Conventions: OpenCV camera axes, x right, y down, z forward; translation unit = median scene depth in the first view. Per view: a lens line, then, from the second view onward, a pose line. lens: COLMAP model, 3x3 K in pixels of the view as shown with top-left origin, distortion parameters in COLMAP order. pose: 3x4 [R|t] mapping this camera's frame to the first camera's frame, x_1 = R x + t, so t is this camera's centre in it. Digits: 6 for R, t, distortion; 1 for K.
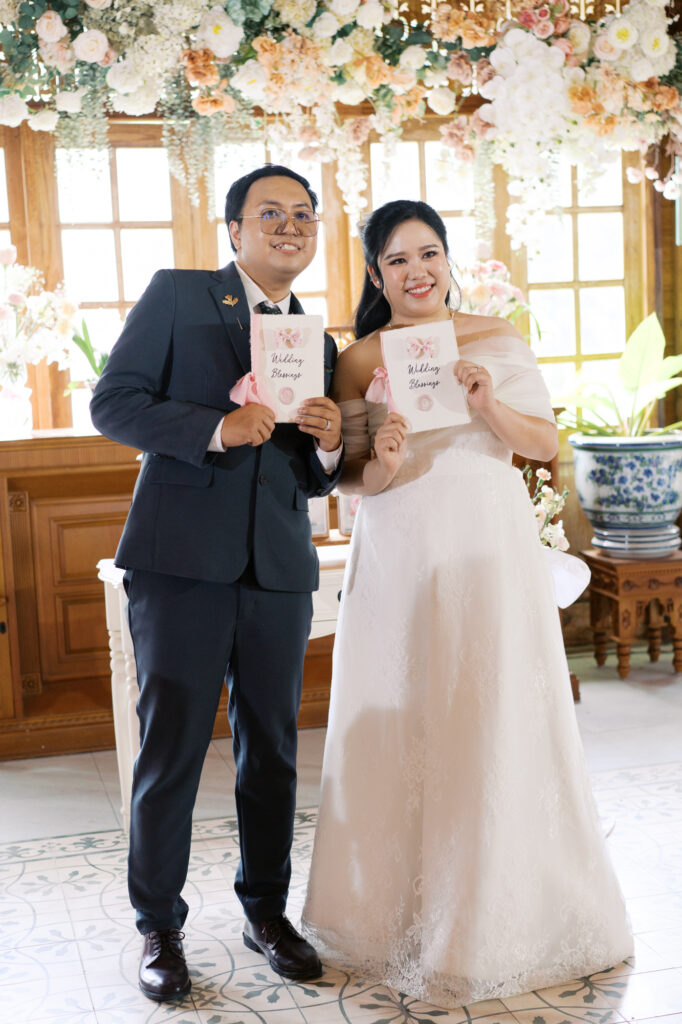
lens RADIAL K [[1599.8, 0, 342.7], [0, 1599.8, 524.1], [0, 0, 1]] dist [-0.001680, 0.000000]
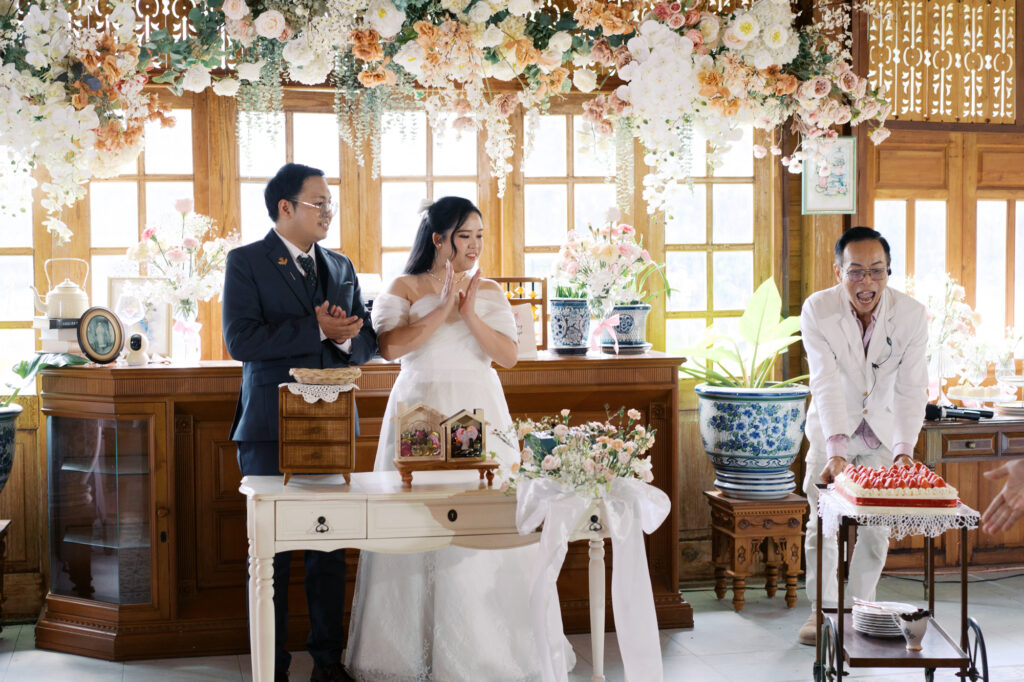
lens RADIAL K [[1599.8, 0, 522.2], [0, 1599.8, 345.7], [0, 0, 1]] dist [-0.001680, 0.000000]
pose [[0.998999, 0.036187, -0.026299, 0.054697], [-0.038167, 0.996129, -0.079188, 0.009871], [0.023332, 0.080112, 0.996513, -0.098687]]
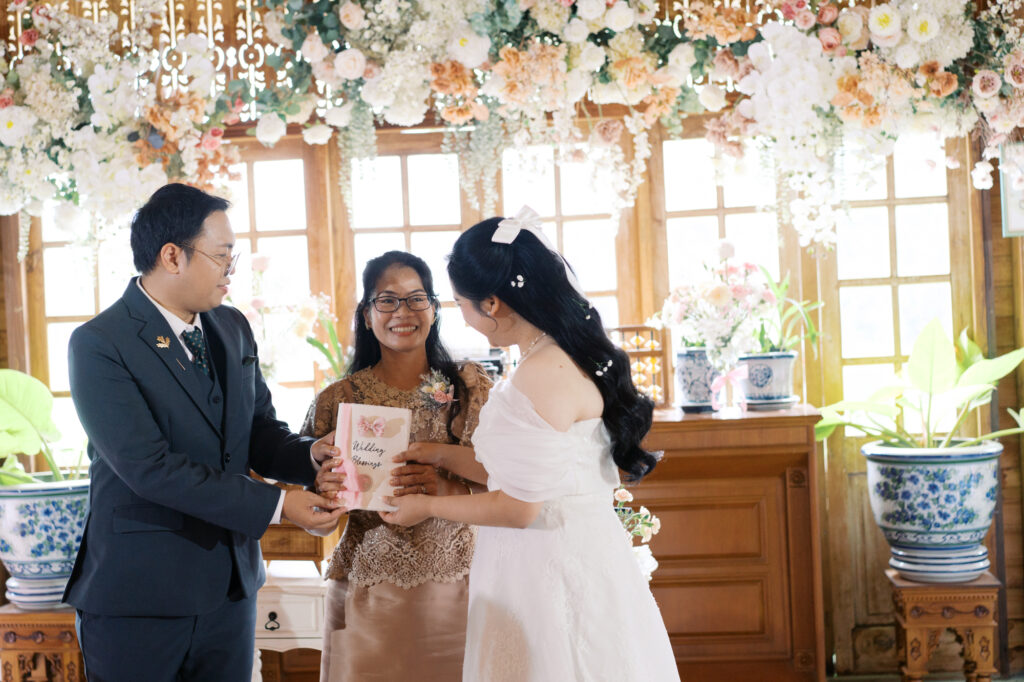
lens RADIAL K [[1599.8, 0, 513.4], [0, 1599.8, 335.6], [0, 0, 1]] dist [-0.001680, 0.000000]
pose [[0.942095, 0.004163, -0.335321, 0.278006], [-0.037831, 0.994859, -0.093936, -0.024572], [0.333206, 0.101182, 0.937409, 0.062751]]
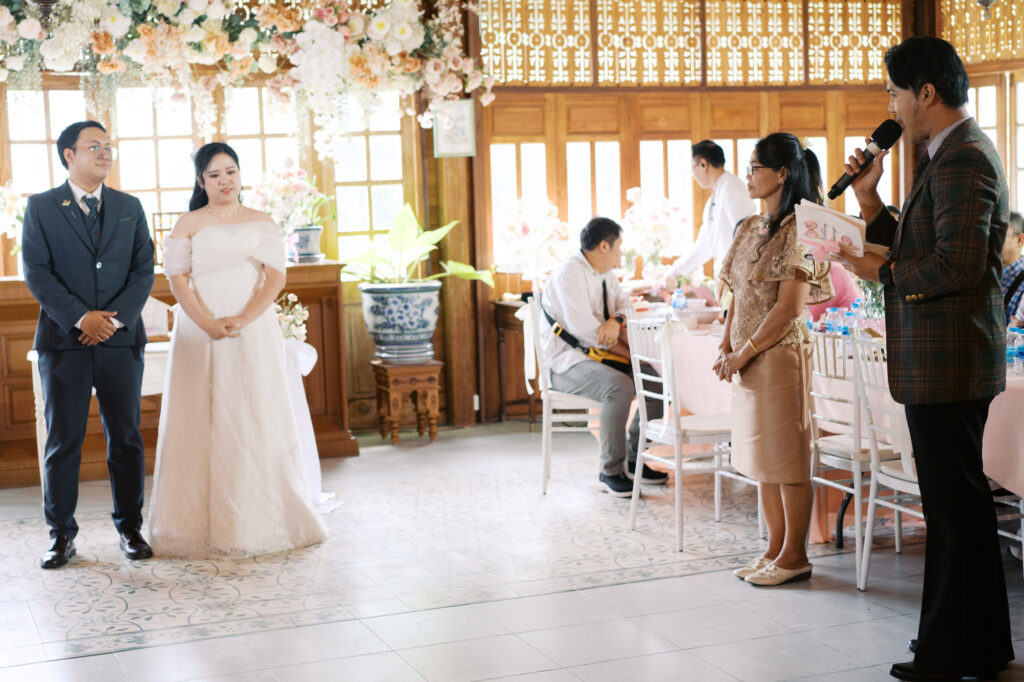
lens RADIAL K [[1599.8, 0, 513.1], [0, 1599.8, 339.2], [0, 0, 1]] dist [-0.001680, 0.000000]
pose [[0.993144, -0.002821, 0.116864, 0.116853], [0.007530, 0.999176, -0.039873, 0.061643], [-0.116655, 0.040480, 0.992347, -0.538310]]
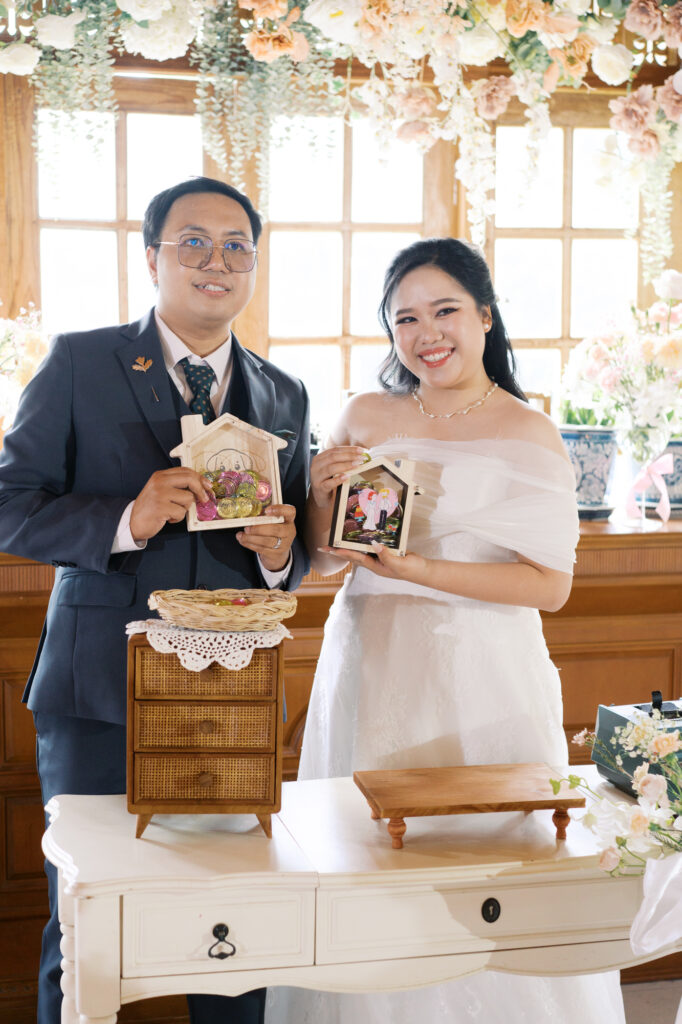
lens RADIAL K [[1599.8, 0, 344.3], [0, 1599.8, 518.1], [0, 0, 1]] dist [-0.001680, 0.000000]
pose [[0.998849, 0.047601, -0.005942, -0.038324], [-0.047739, 0.998527, -0.025767, -0.051399], [0.004706, 0.026021, 0.999650, 0.334984]]
